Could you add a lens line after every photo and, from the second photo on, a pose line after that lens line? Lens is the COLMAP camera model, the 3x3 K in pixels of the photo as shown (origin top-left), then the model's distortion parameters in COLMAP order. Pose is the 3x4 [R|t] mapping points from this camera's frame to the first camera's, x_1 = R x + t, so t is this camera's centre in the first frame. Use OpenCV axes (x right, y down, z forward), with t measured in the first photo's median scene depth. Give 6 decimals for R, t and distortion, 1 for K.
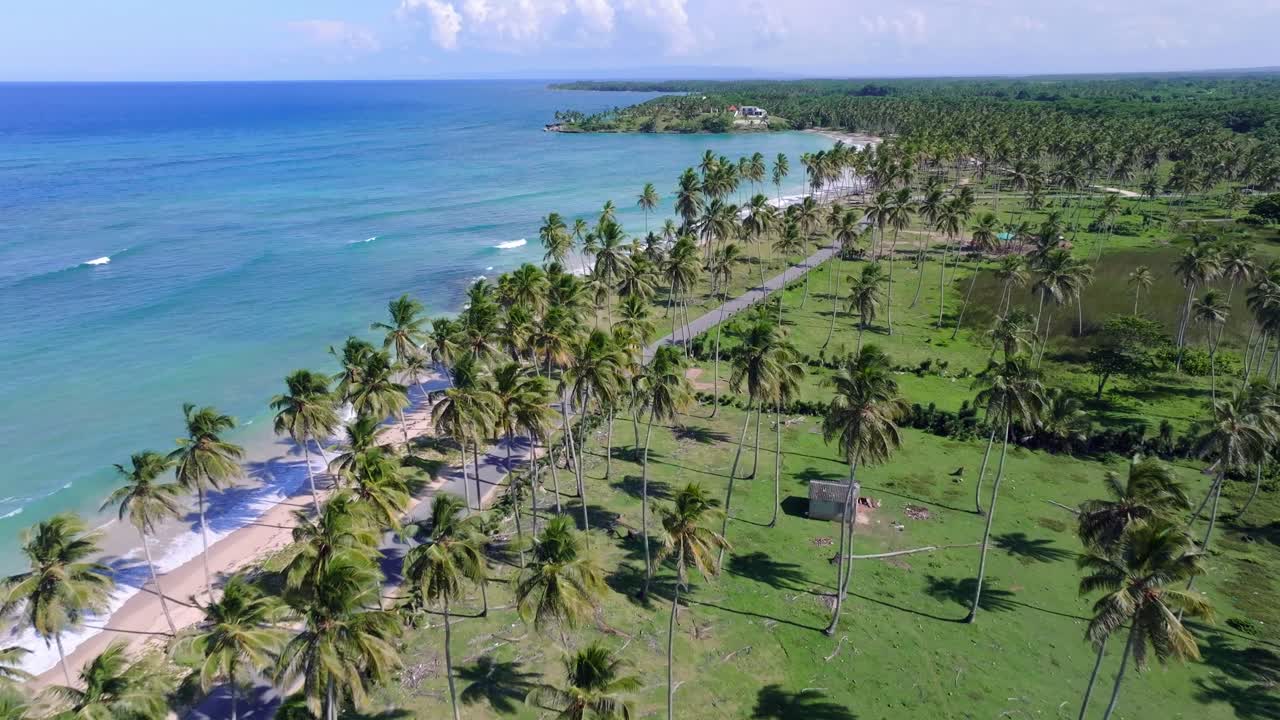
lens RADIAL K [[896.7, 0, 635.7], [0, 896.7, 358.6], [0, 0, 1]] dist [-0.004684, 0.018831]
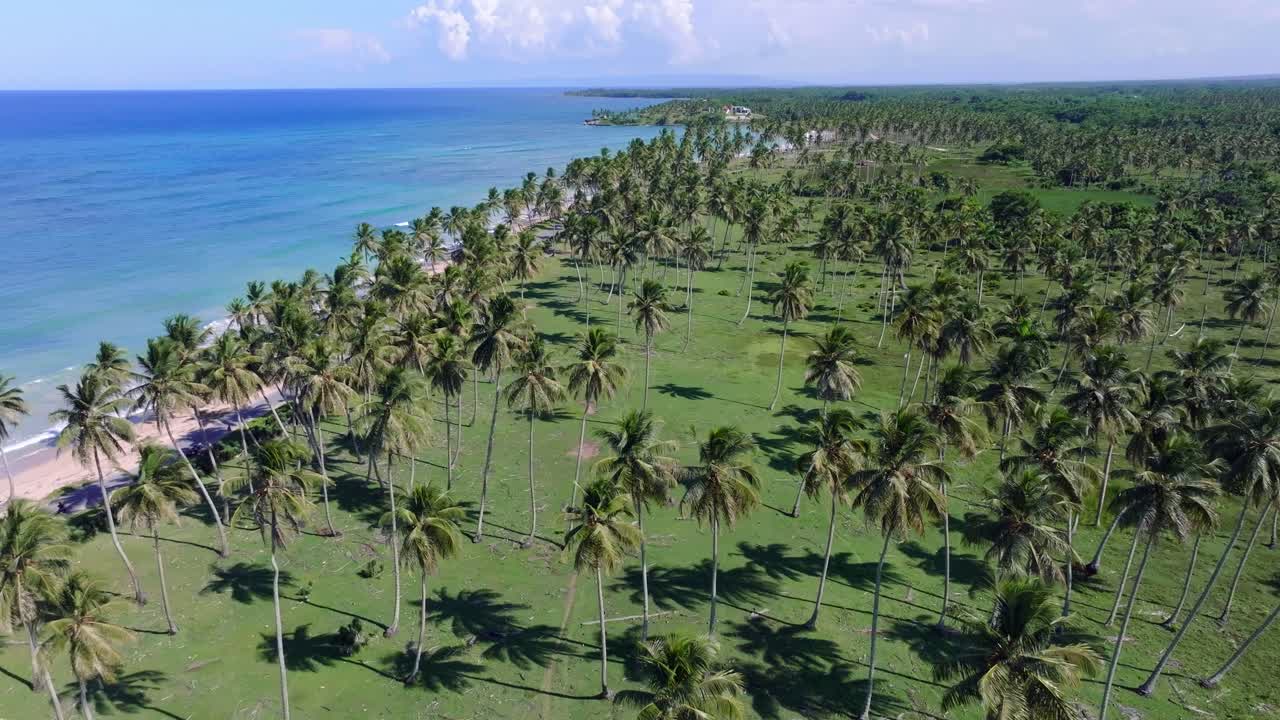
lens RADIAL K [[896.7, 0, 641.7], [0, 896.7, 360.4], [0, 0, 1]] dist [-0.004684, 0.018831]
pose [[0.999999, -0.001556, -0.000131, -0.009831], [0.001556, 0.999978, -0.006445, 0.062512], [0.000141, 0.006445, 0.999979, -0.197008]]
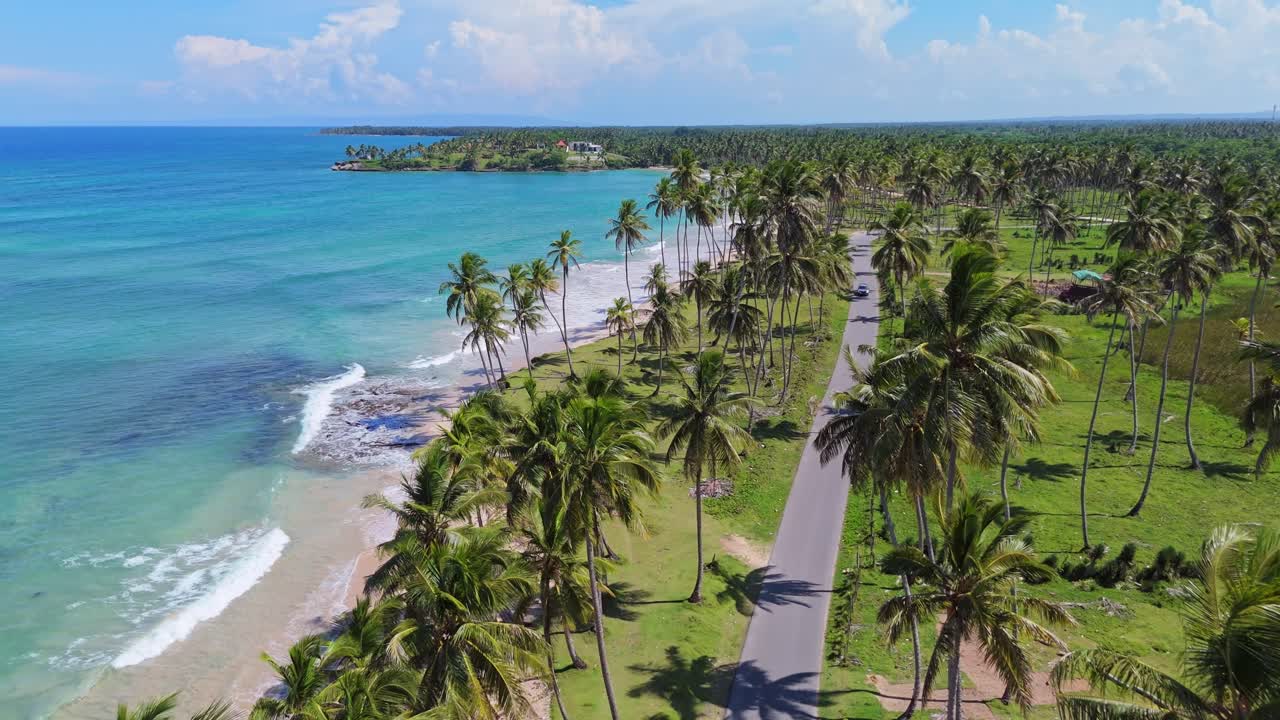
lens RADIAL K [[896.7, 0, 635.8], [0, 896.7, 357.1], [0, 0, 1]] dist [-0.004684, 0.018831]
pose [[0.968270, -0.053897, 0.244024, -0.026208], [0.069330, 0.996071, -0.055096, -0.014243], [-0.240095, 0.070266, 0.968203, 0.099674]]
